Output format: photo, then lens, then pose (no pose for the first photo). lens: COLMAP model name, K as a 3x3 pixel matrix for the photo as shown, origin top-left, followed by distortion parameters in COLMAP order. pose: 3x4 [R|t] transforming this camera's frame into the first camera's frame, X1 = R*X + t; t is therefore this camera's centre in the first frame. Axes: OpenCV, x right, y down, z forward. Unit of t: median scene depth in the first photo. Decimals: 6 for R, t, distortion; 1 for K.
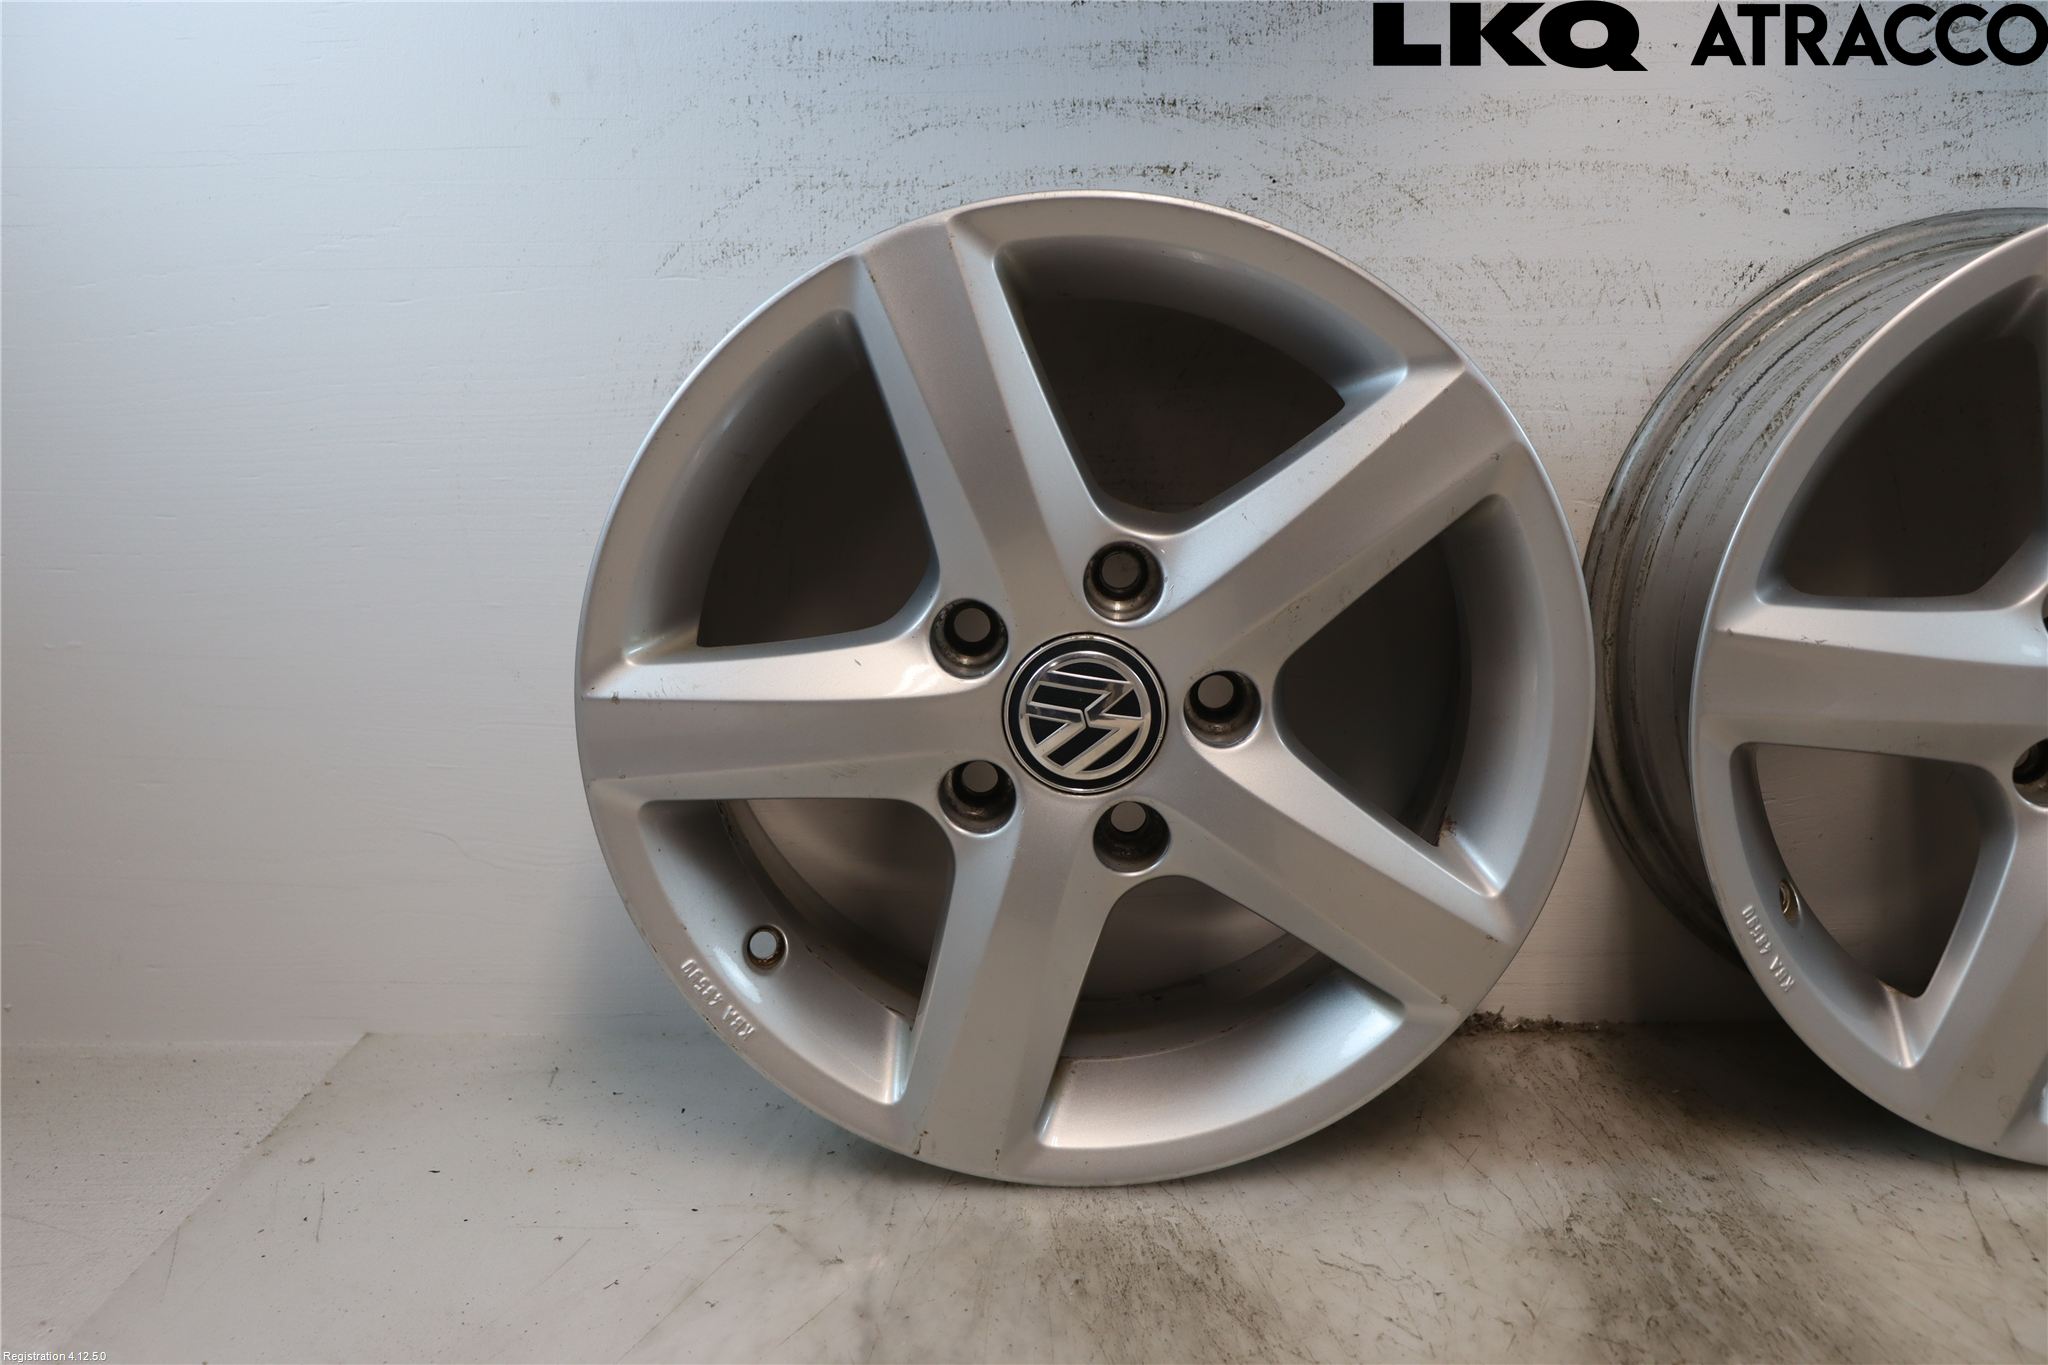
lens RADIAL K [[1996.5, 0, 1024.0], [0, 1996.5, 682.5], [0, 0, 1]] dist [-0.147140, 0.240752]
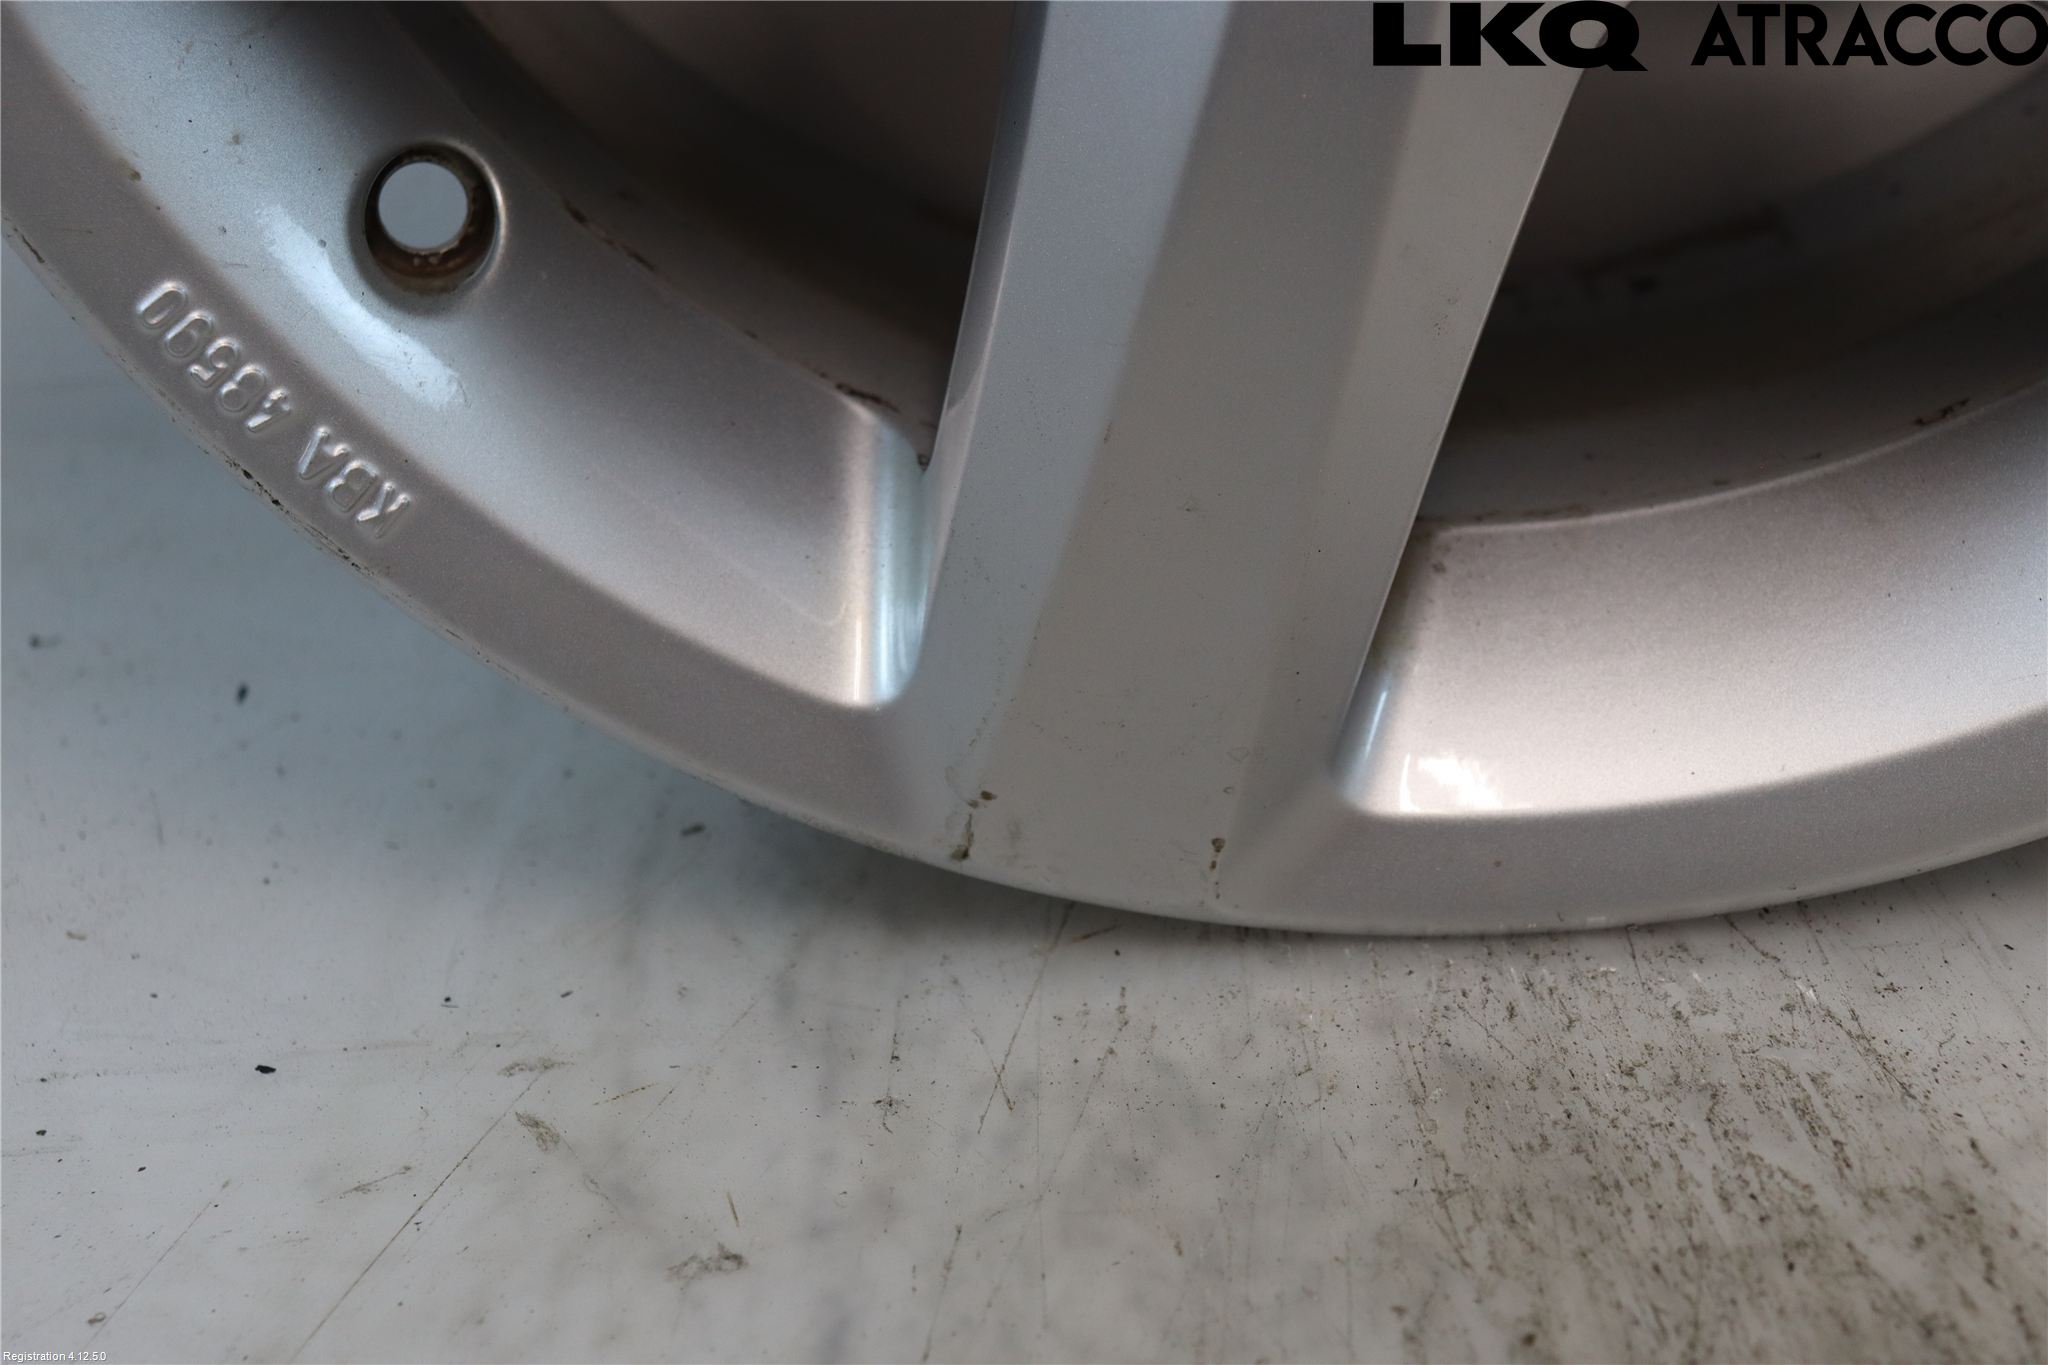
lens RADIAL K [[3668.9, 0, 1024.0], [0, 3668.9, 682.5], [0, 0, 1]] dist [0.165320, -0.017333]
pose [[0.999241, -0.034889, -0.017315, -0.033464], [0.038563, 0.948675, 0.313892, 0.028222], [0.005475, -0.314321, 0.949301, 0.458467]]
